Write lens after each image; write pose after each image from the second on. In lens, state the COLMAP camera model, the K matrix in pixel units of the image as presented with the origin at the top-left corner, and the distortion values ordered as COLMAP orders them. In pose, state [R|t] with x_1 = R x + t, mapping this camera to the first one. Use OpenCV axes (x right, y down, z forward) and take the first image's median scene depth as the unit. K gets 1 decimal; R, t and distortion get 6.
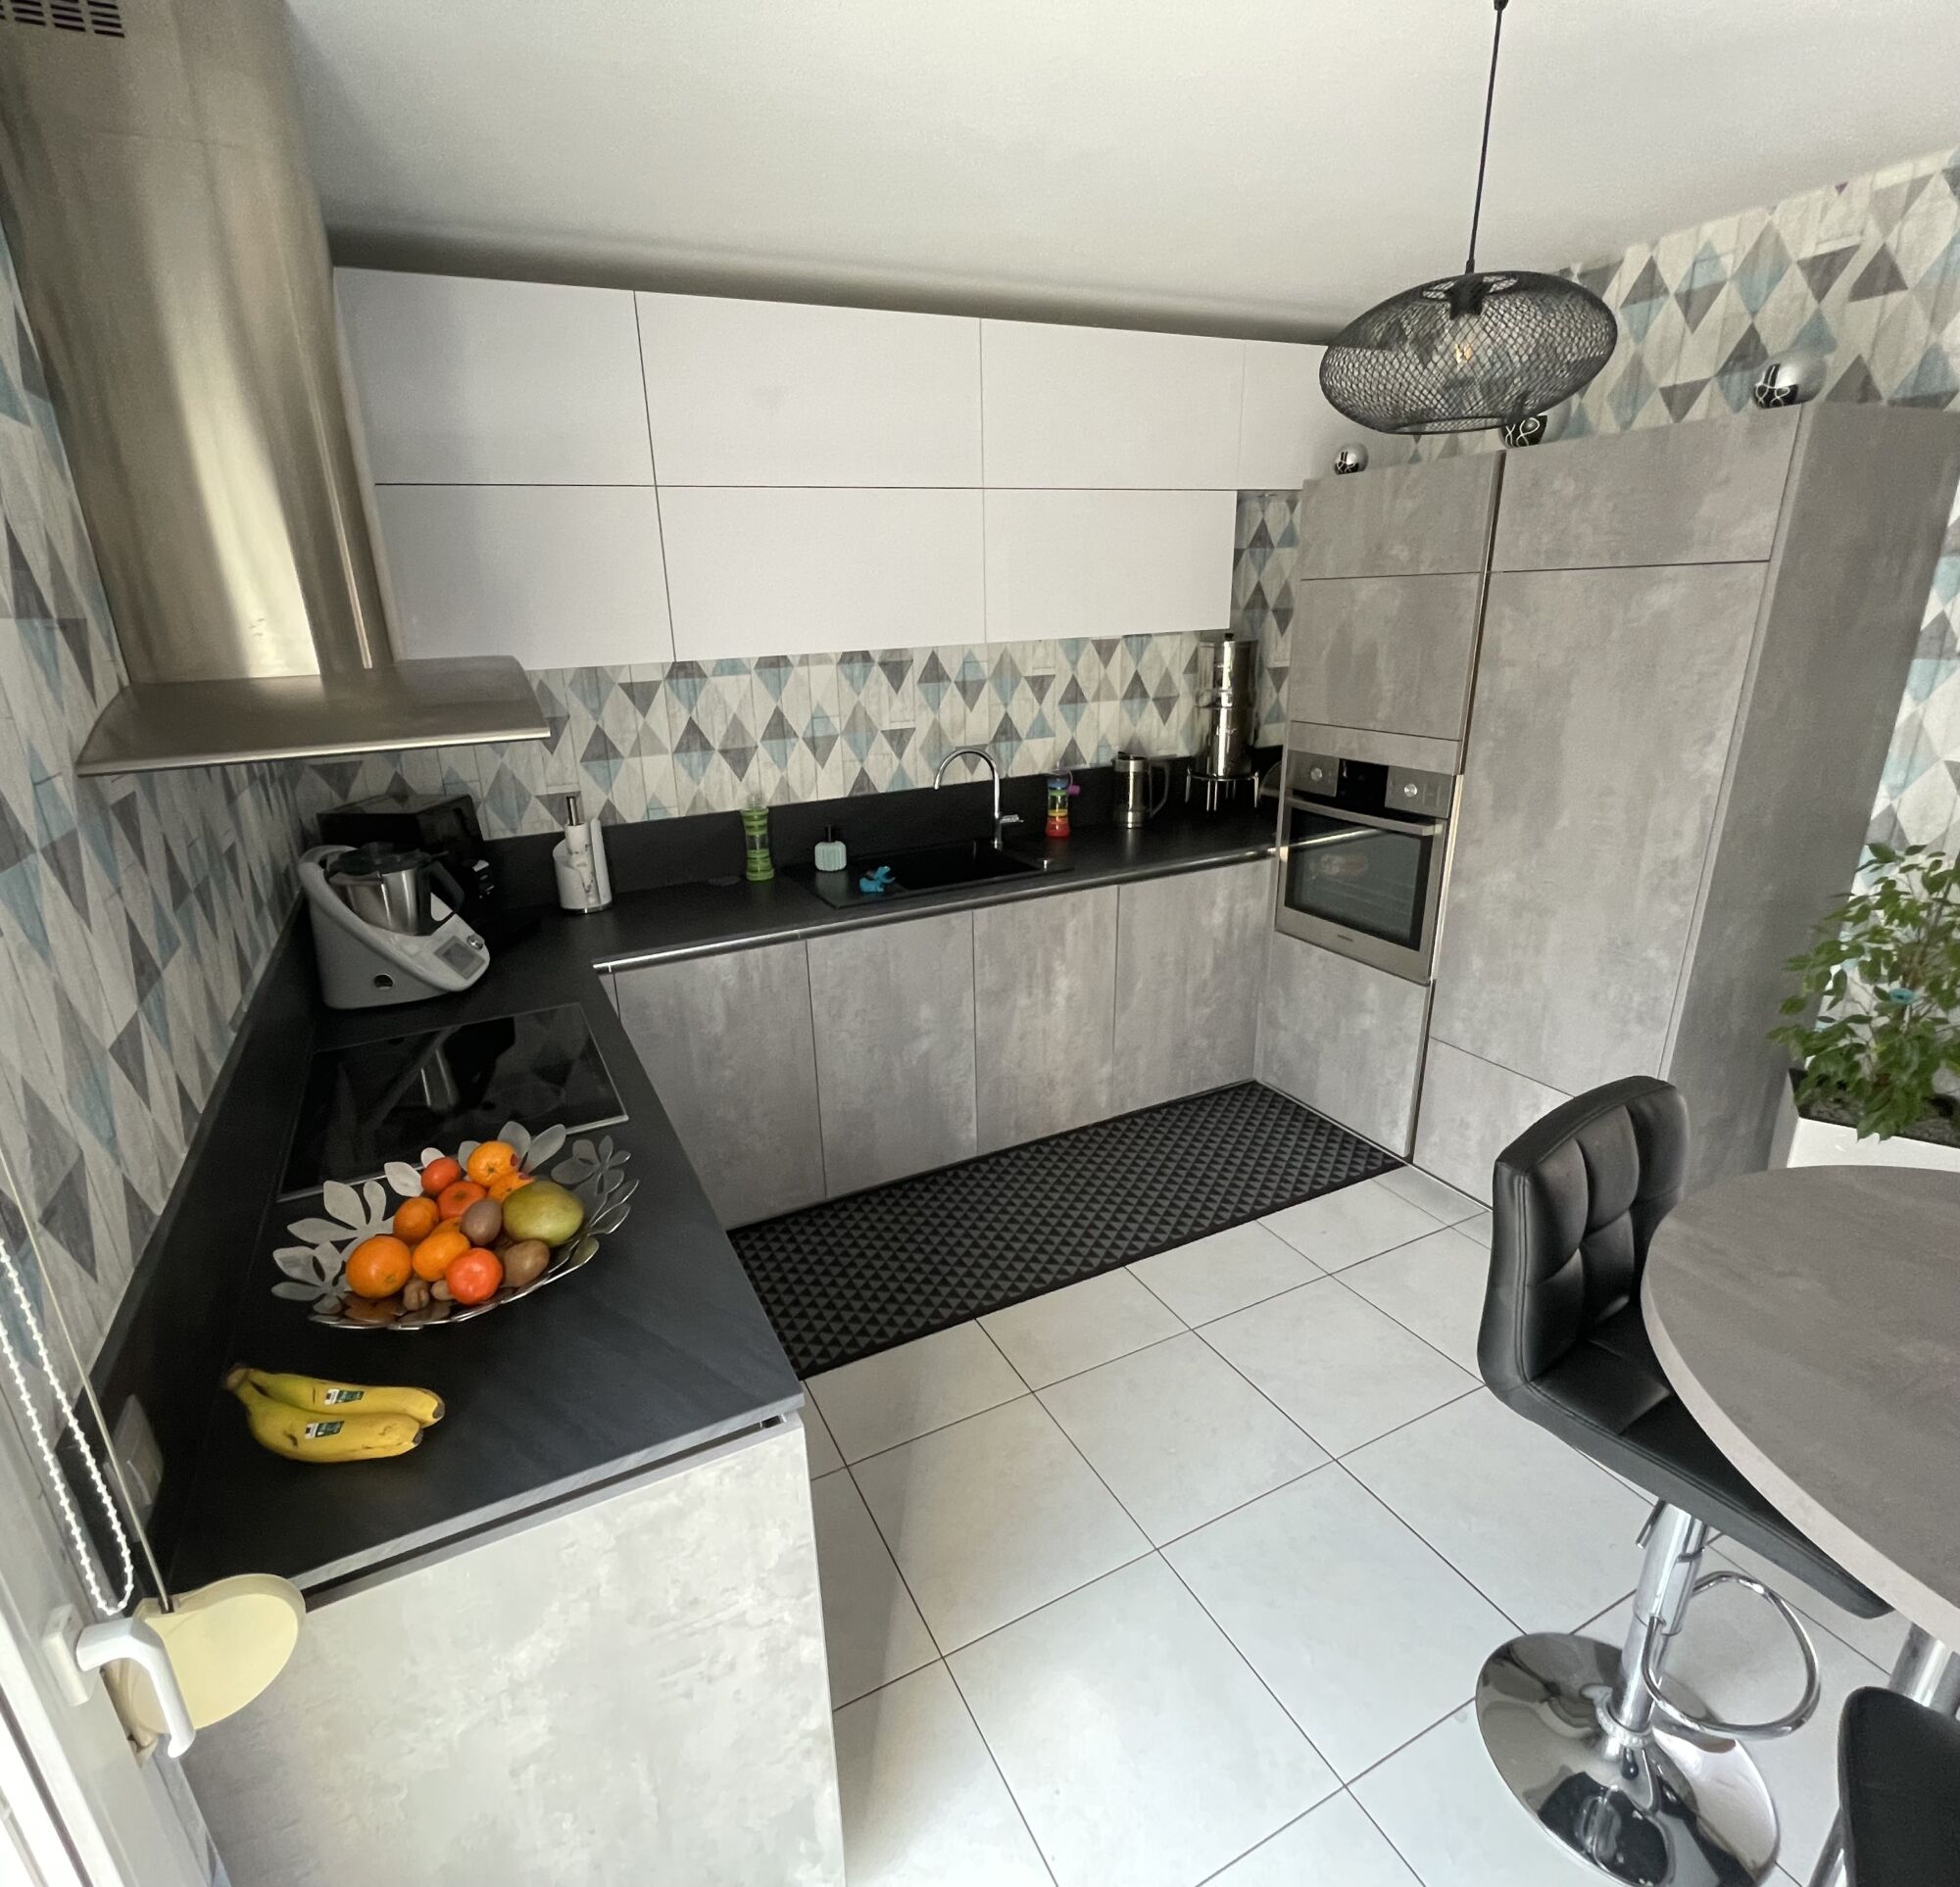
lens RADIAL K [[1025.7, 0, 971.6], [0, 1025.7, 945.8], [0, 0, 1]] dist [0.004632, -0.000755]
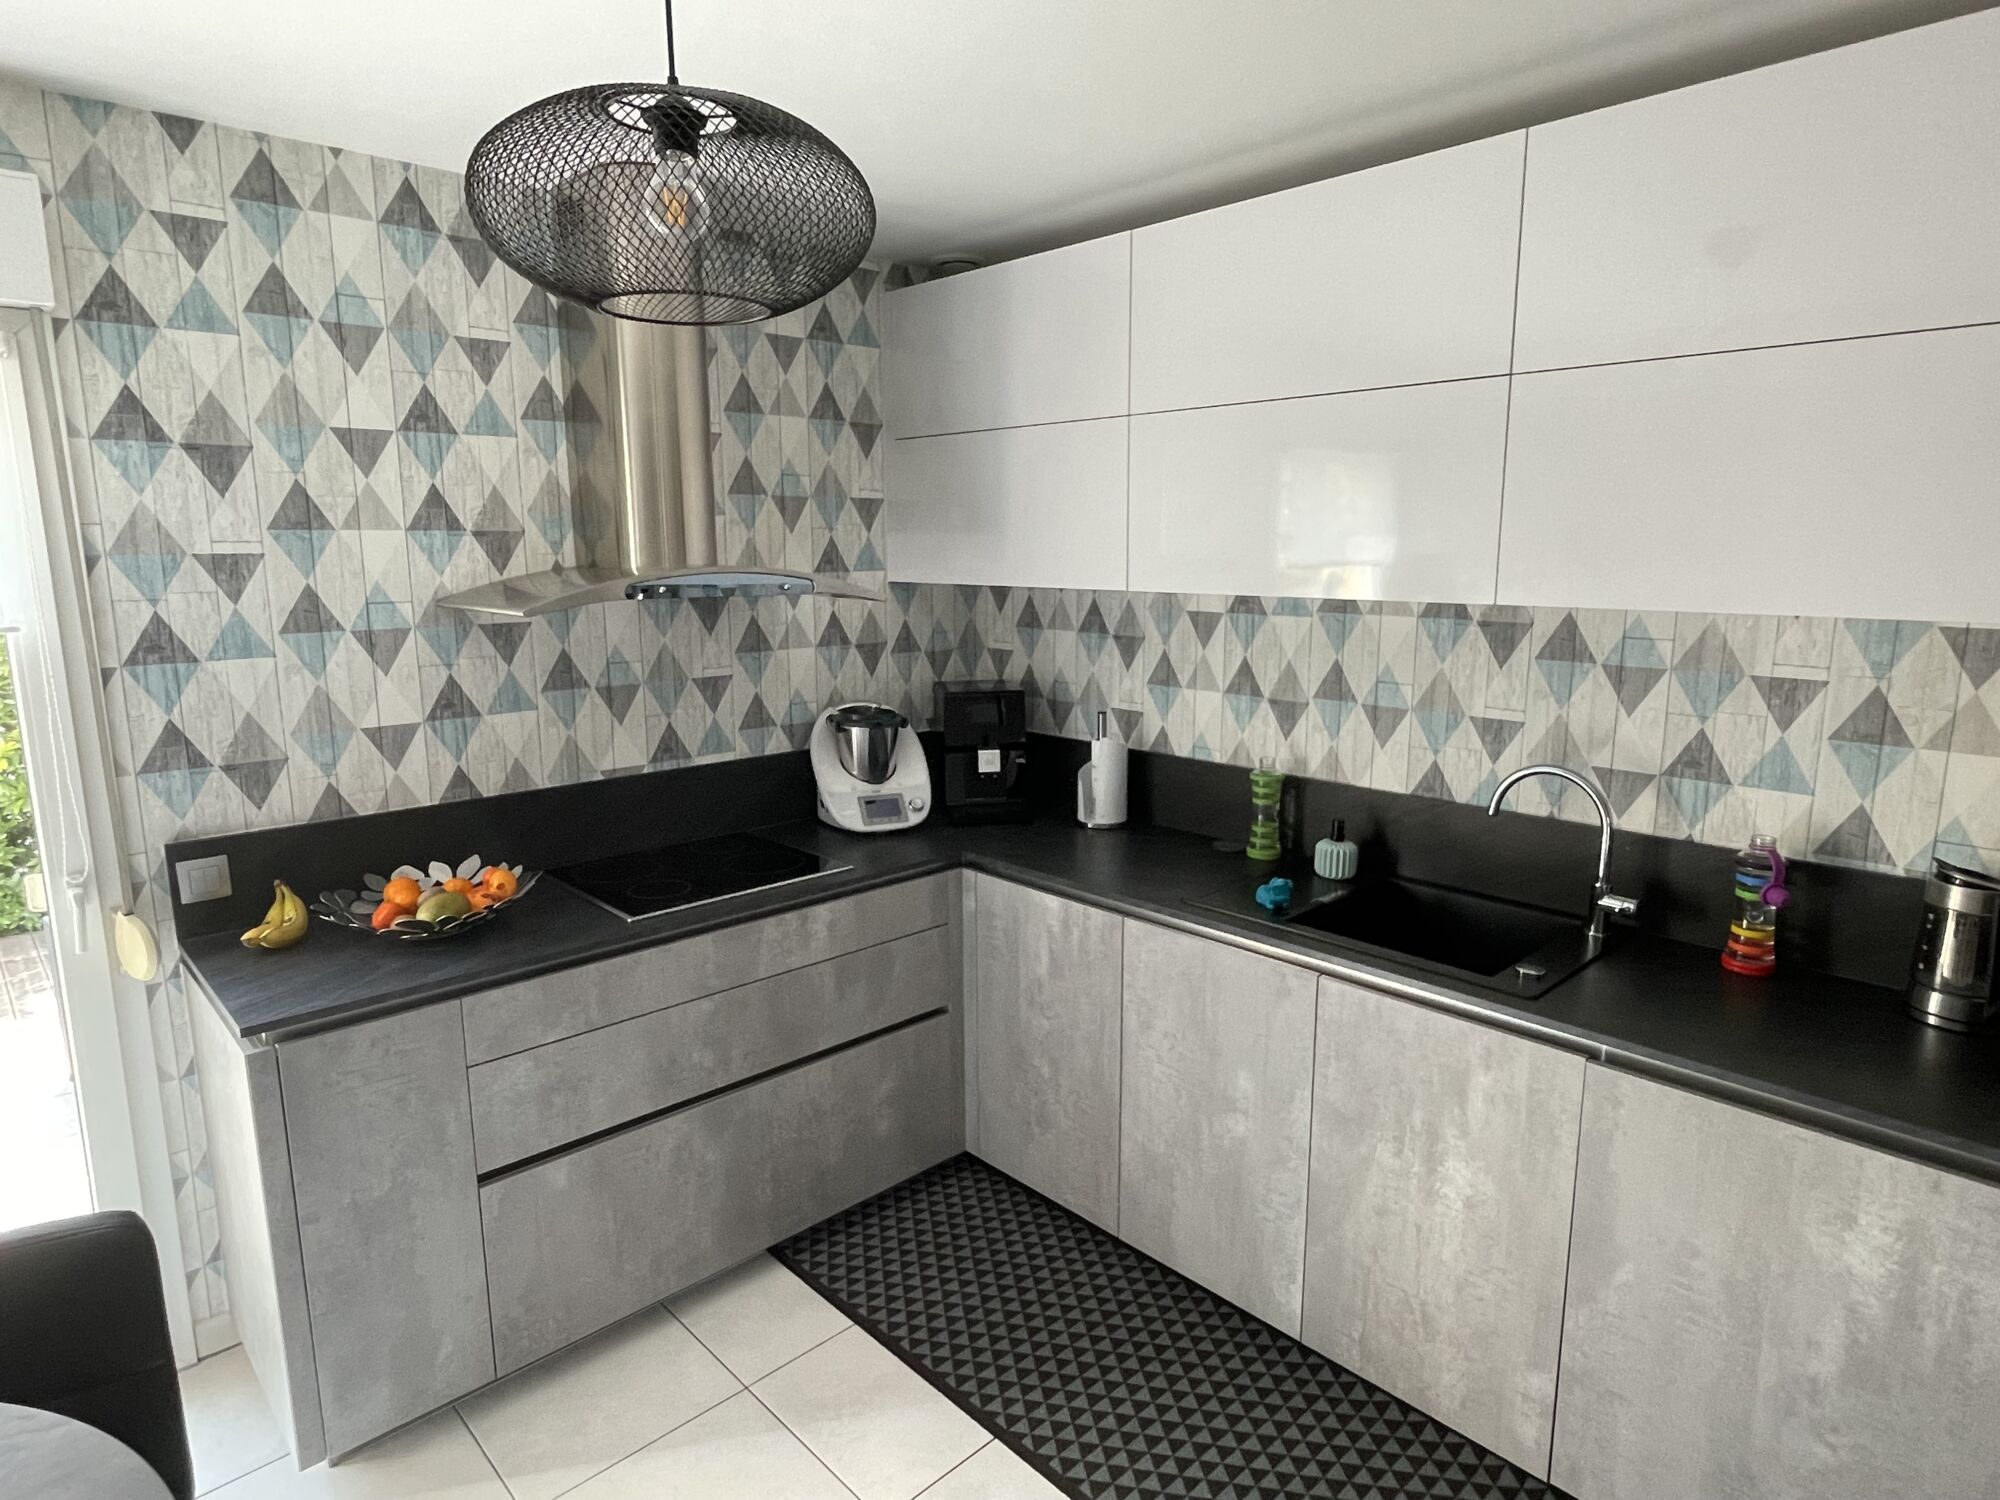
lens RADIAL K [[1165.2, 0, 998.5], [0, 1165.2, 747.0], [0, 0, 1]] dist [-0.000368, -0.001502]
pose [[0.284236, 0.200391, -0.937578, 0.593930], [-0.318970, 0.941972, 0.104631, -0.178994], [0.904139, 0.269319, 0.331661, 0.476287]]
